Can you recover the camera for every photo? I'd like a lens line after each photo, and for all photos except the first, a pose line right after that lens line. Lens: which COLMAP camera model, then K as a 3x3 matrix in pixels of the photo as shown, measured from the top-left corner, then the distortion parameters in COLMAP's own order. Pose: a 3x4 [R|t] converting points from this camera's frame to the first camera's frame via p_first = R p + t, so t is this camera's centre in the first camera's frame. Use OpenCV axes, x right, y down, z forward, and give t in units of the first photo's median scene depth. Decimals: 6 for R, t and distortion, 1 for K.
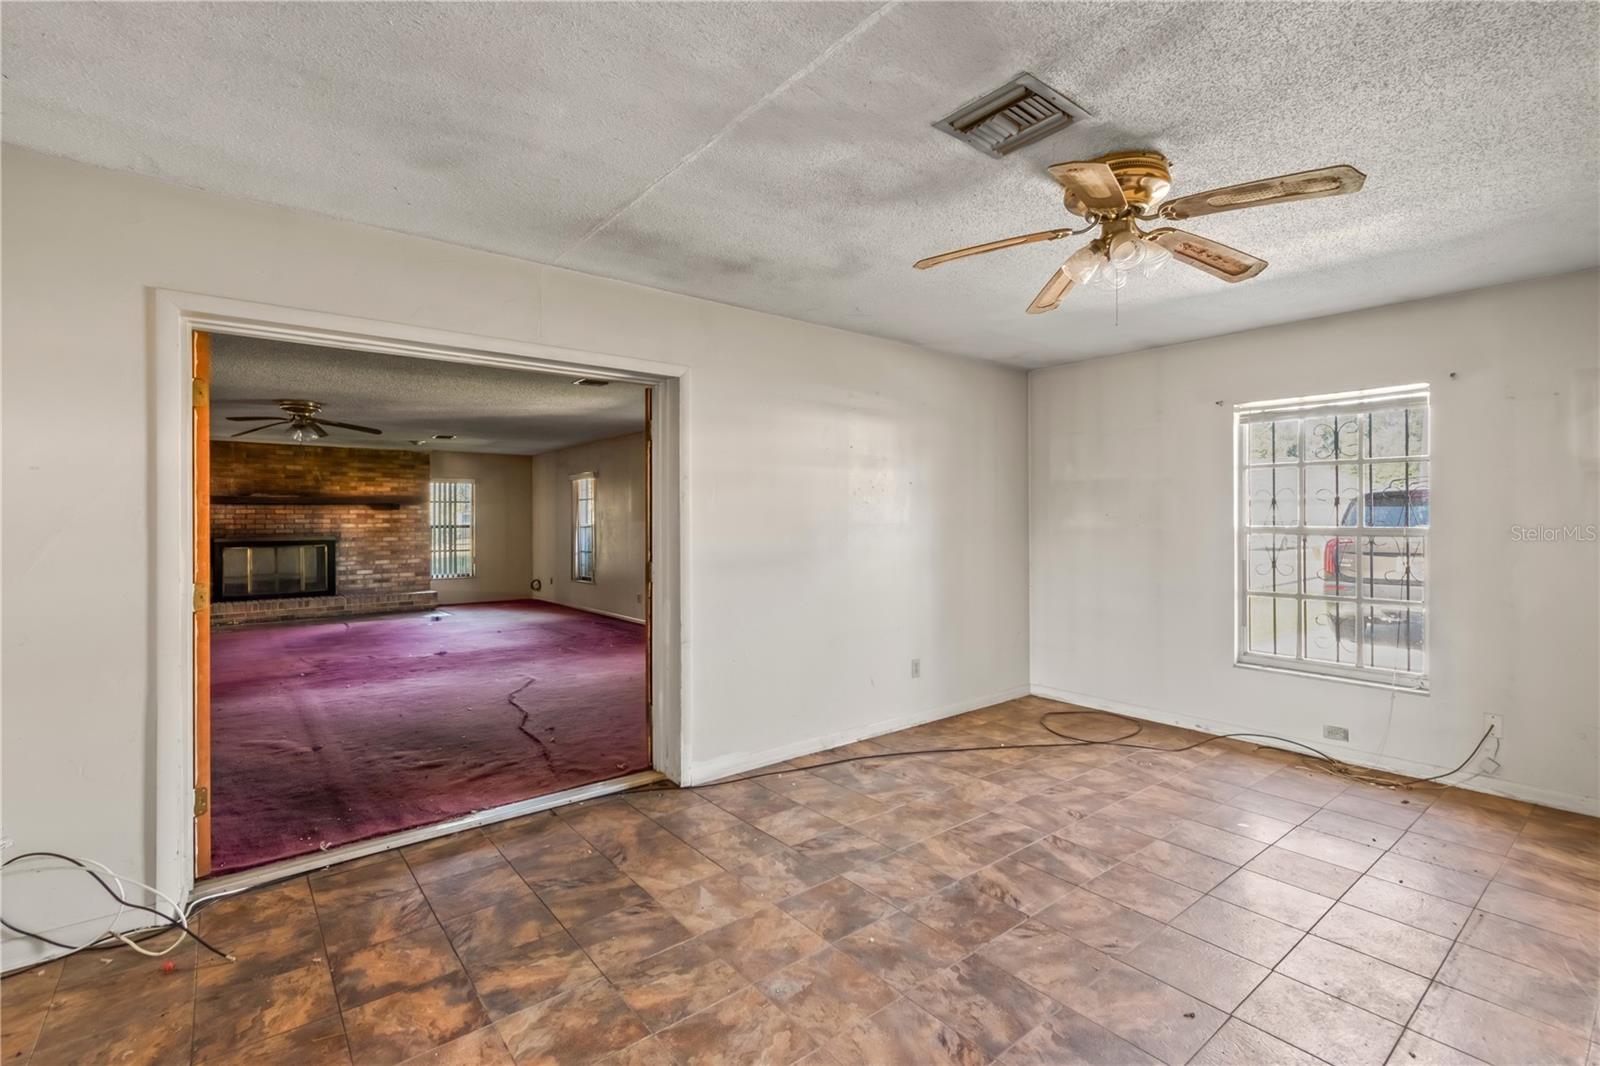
lens RADIAL K [[720.0, 0, 806.9], [0, 720.0, 515.4], [0, 0, 1]] dist [0.005670, 0.000818]
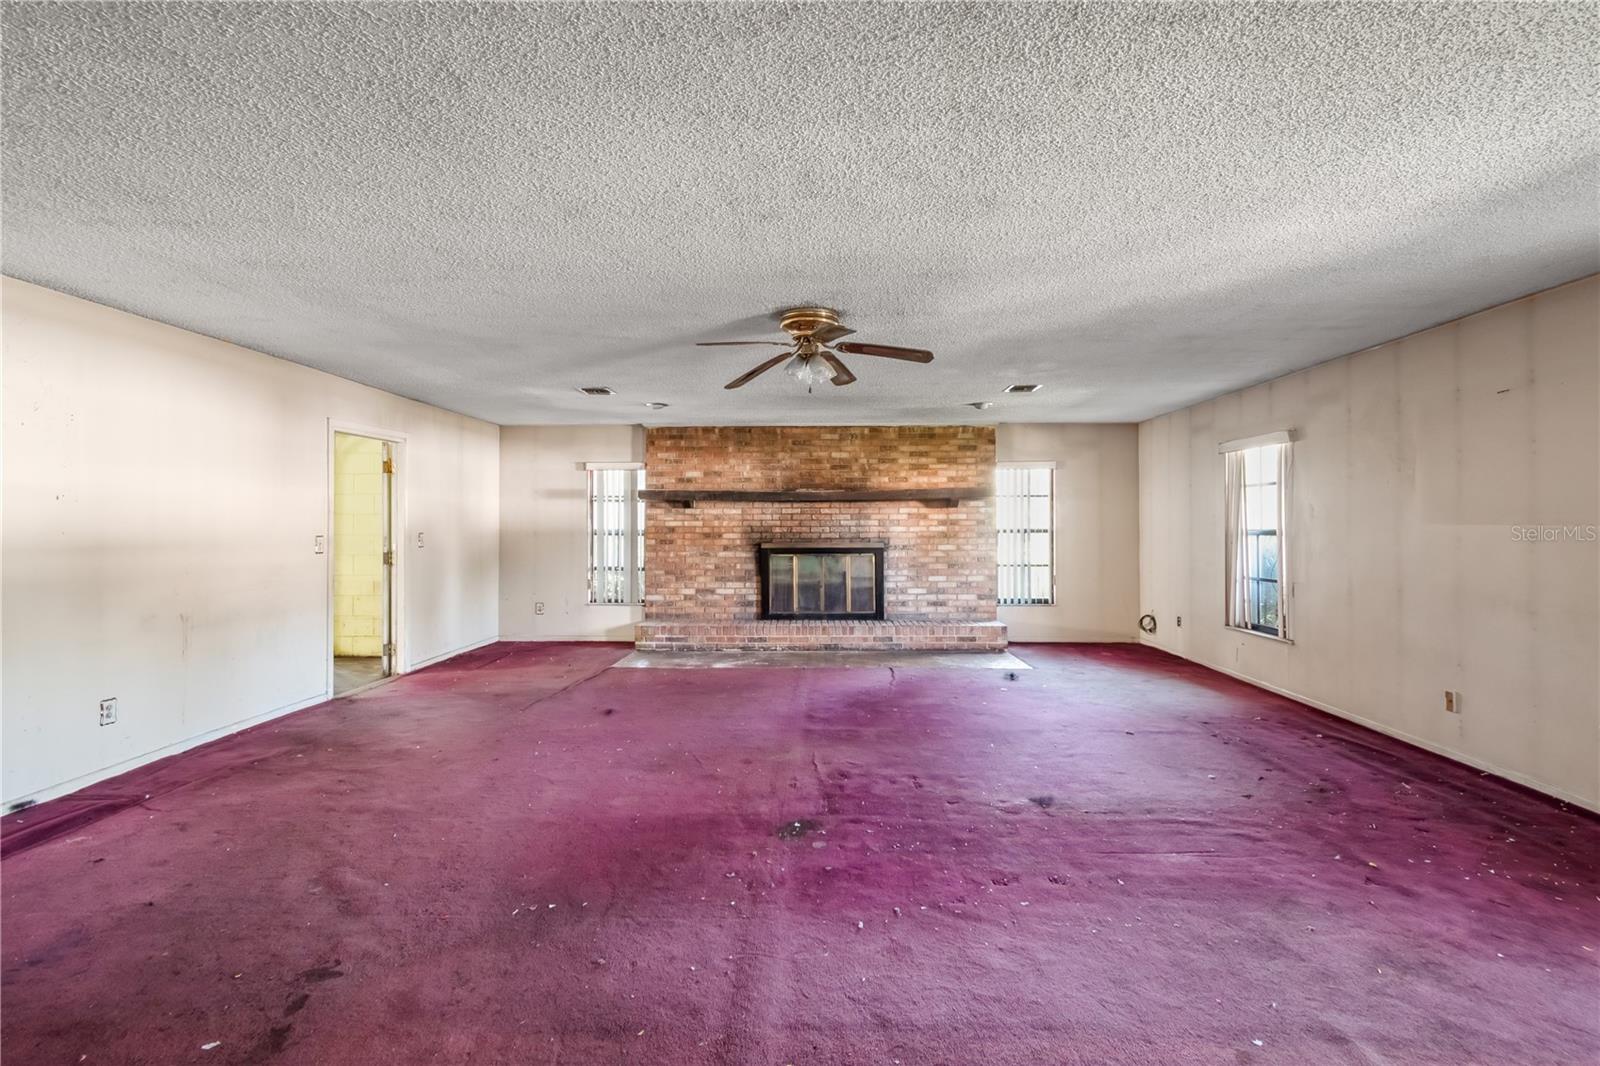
lens RADIAL K [[720.0, 0, 803.6], [0, 720.0, 522.3], [0, 0, 1]] dist [0.005670, 0.000818]
pose [[0.752406, -0.000144, -0.658700, -0.212033], [0.002819, 0.999992, 0.003001, 0.004738], [0.658694, -0.004115, 0.752400, 0.365998]]
